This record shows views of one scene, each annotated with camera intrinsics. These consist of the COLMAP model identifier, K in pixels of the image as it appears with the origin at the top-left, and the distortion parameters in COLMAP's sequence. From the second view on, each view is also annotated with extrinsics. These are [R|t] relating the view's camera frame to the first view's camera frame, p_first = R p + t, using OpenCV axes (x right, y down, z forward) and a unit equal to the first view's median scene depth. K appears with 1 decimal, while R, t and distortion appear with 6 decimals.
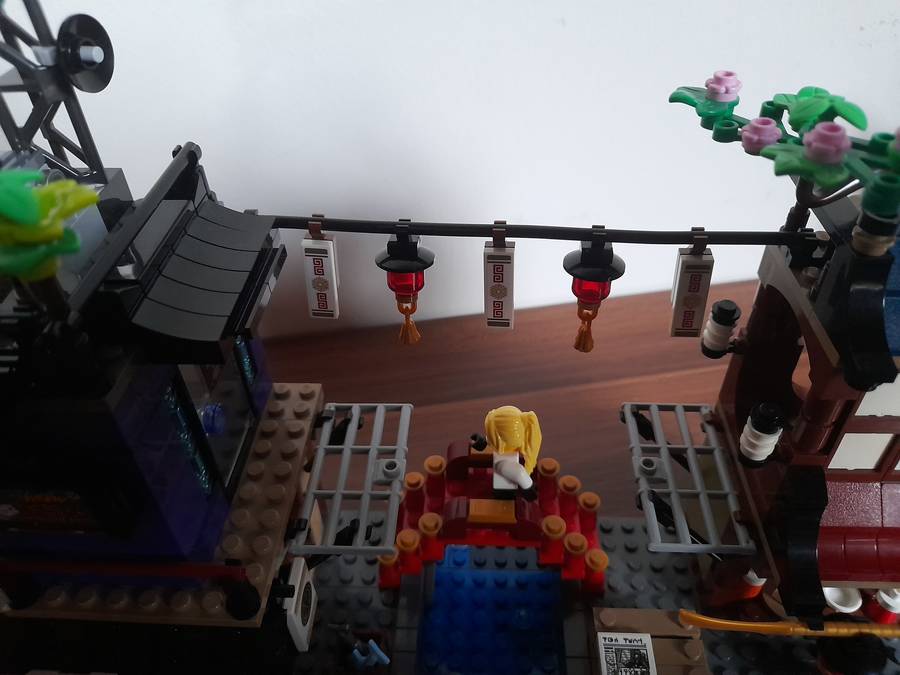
lens RADIAL K [[702.1, 0, 449.6], [0, 702.1, 340.6], [0, 0, 1]] dist [0.006809, -0.009494]
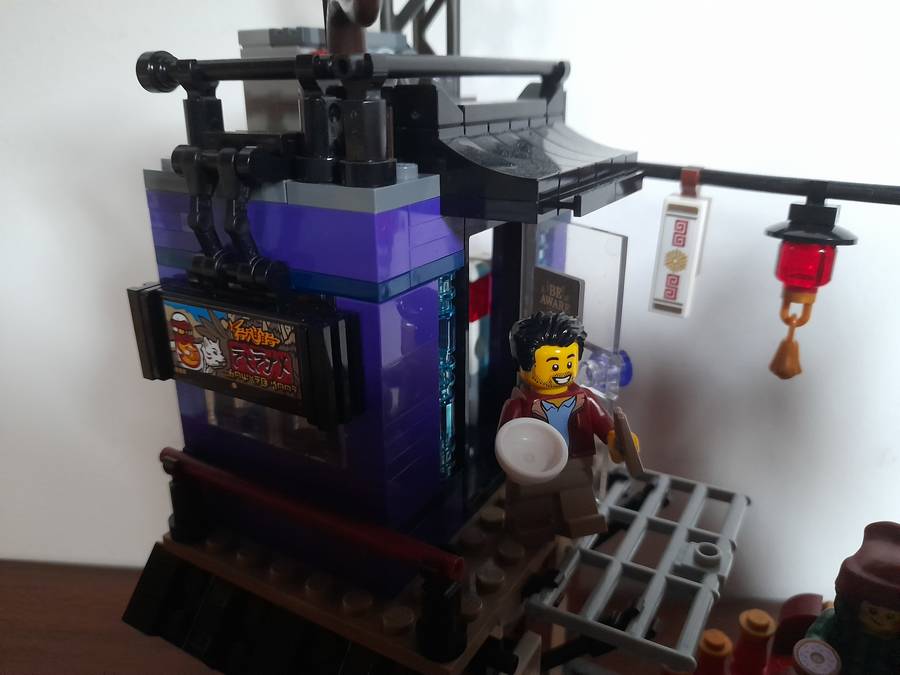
lens RADIAL K [[702.1, 0, 449.6], [0, 702.1, 340.6], [0, 0, 1]] dist [0.006809, -0.009494]
pose [[0.883203, 0.197142, -0.425543, -0.057480], [-0.330327, 0.905596, -0.266047, 0.255602], [0.332920, 0.375542, 0.864947, 0.293102]]
